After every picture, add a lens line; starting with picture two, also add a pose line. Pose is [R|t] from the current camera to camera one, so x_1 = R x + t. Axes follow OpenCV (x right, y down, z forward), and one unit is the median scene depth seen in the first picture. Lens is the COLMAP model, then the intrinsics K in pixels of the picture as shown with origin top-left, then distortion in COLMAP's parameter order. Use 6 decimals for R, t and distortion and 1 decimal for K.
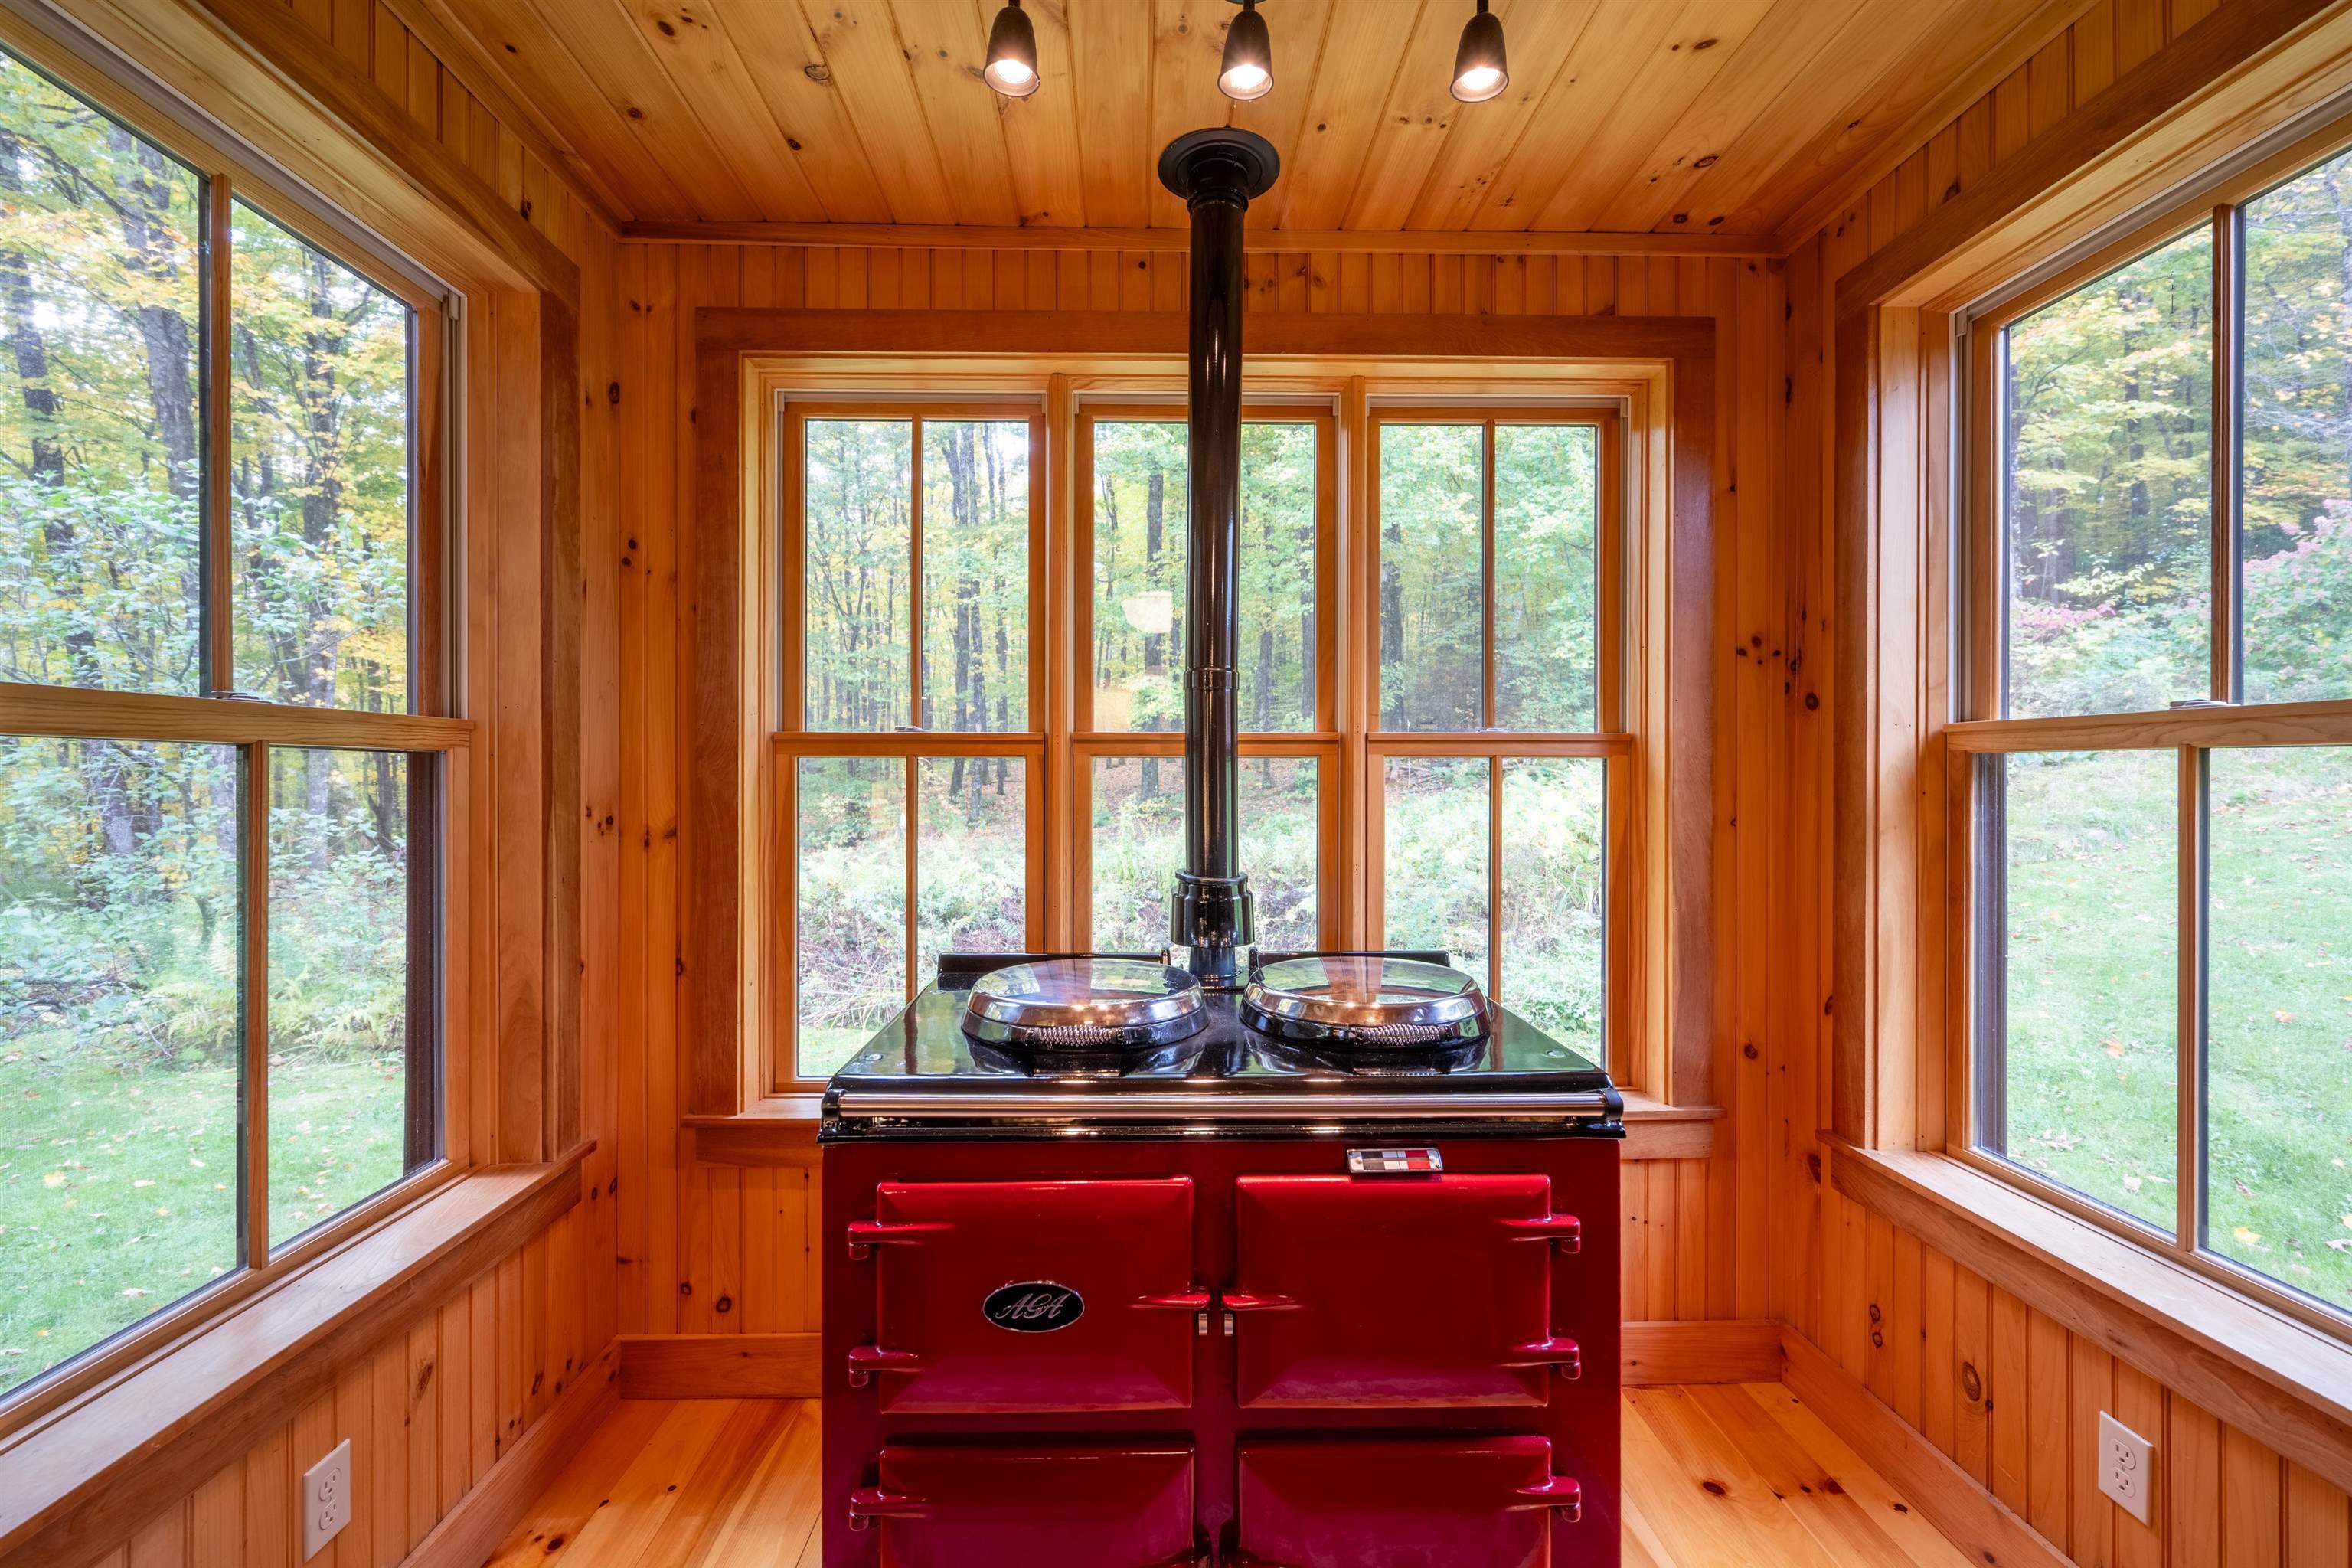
lens RADIAL K [[933.2, 0, 1146.3], [0, 933.2, 780.0], [0, 0, 1]] dist [-0.001288, -0.000009]
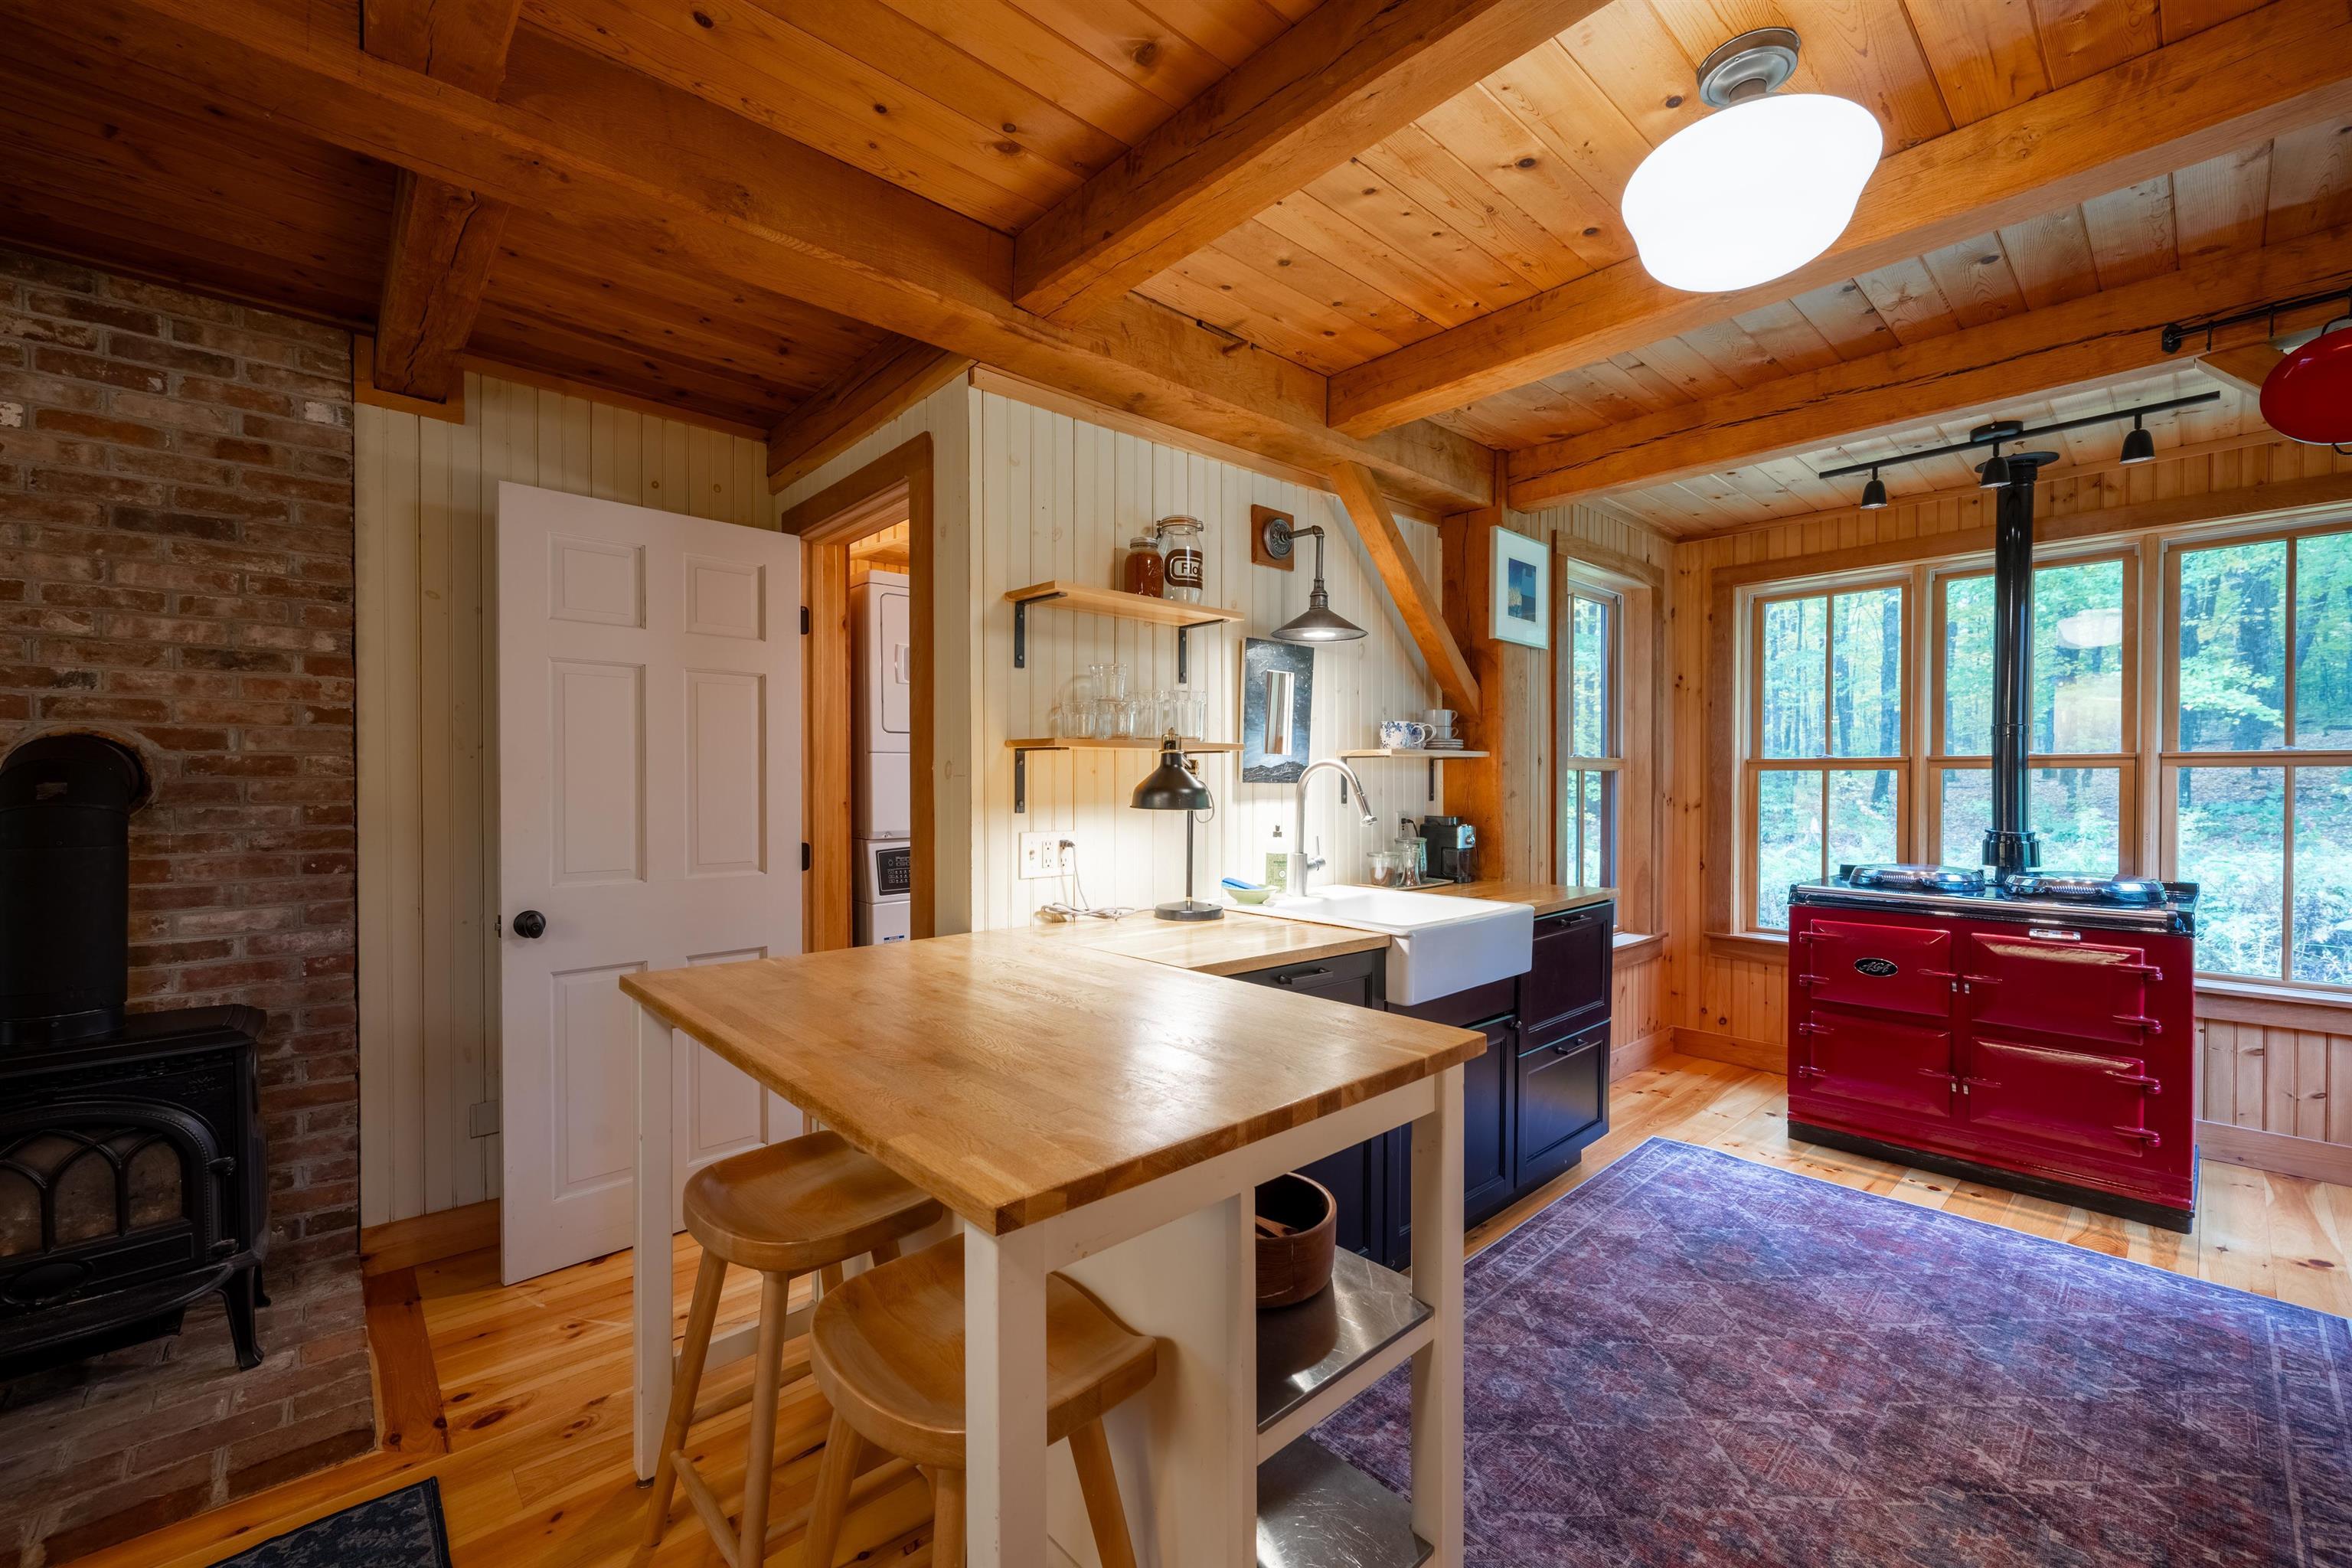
lens RADIAL K [[933.2, 0, 1178.4], [0, 933.2, 790.3], [0, 0, 1]] dist [-0.001288, -0.000009]
pose [[0.660768, 0.006857, -0.750559, 0.342582], [-0.002441, 0.999973, 0.006987, 0.008033], [0.750586, -0.002784, 0.660767, -1.402296]]
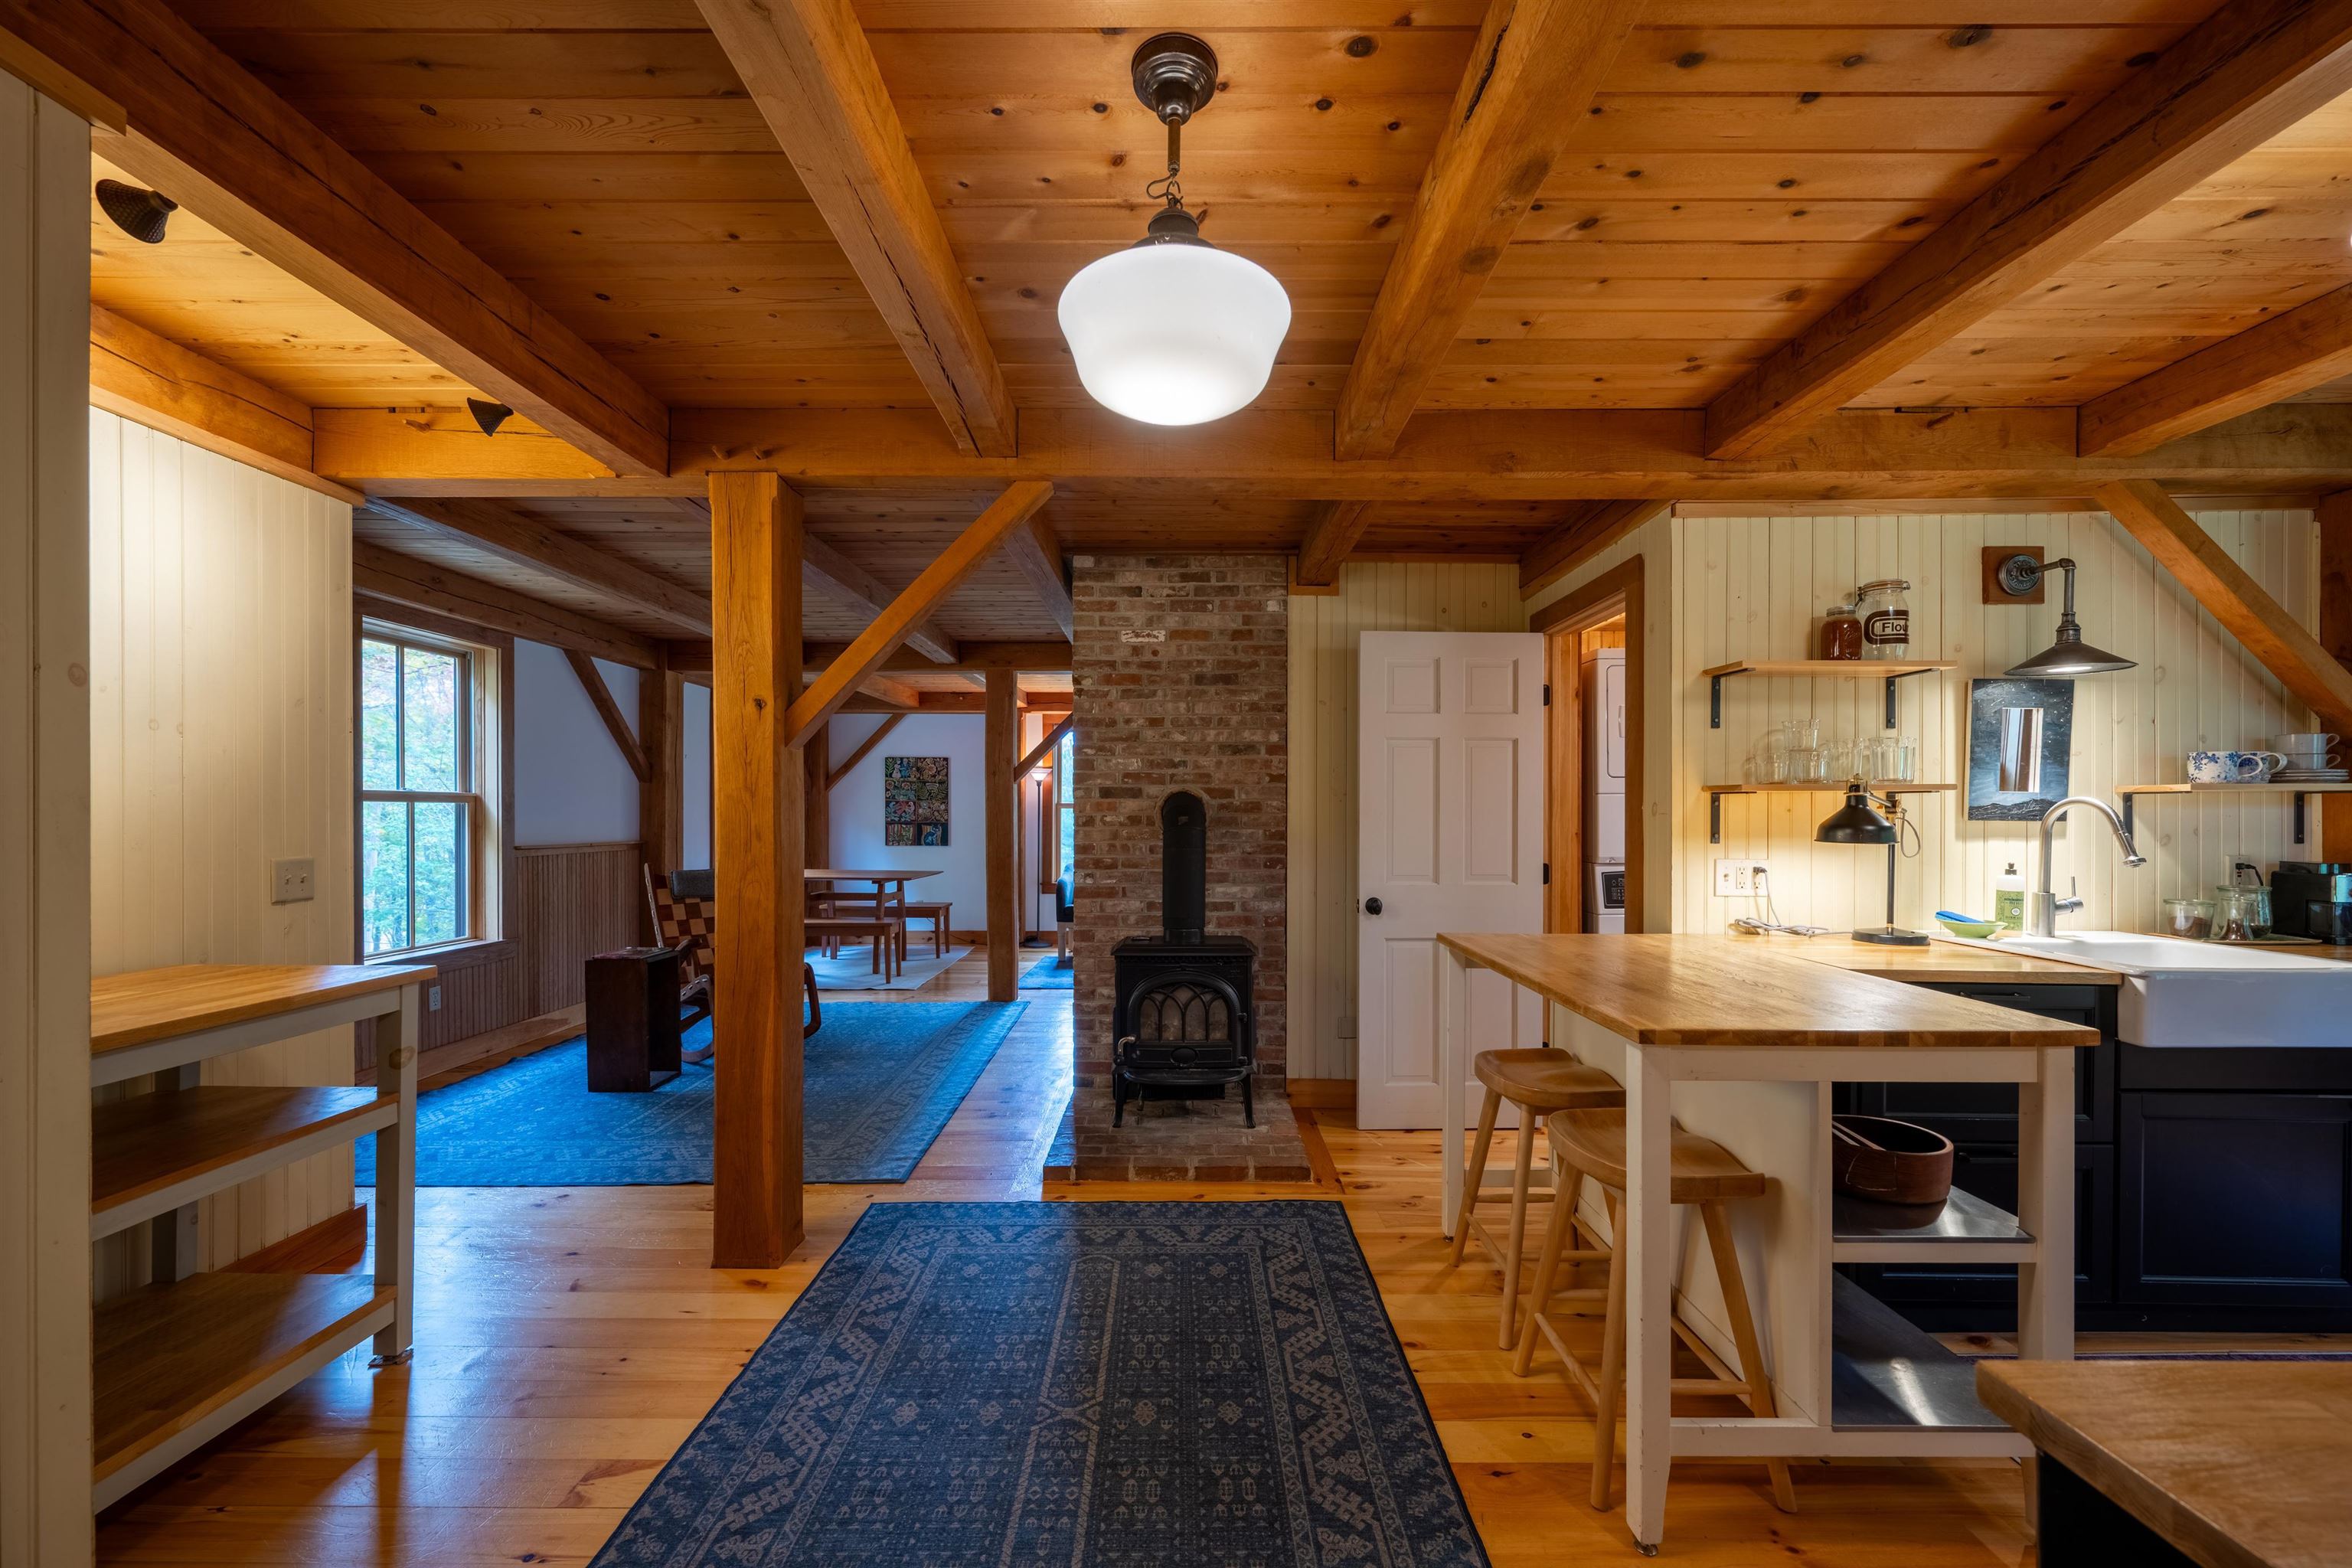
lens RADIAL K [[933.2, 0, 1198.1], [0, 933.2, 813.9], [0, 0, 1]] dist [-0.001288, -0.000009]
pose [[-0.014303, 0.000653, -0.999898, 0.813535], [-0.006402, 0.999979, 0.000745, 0.002659], [0.999877, 0.006412, -0.014298, -1.572806]]
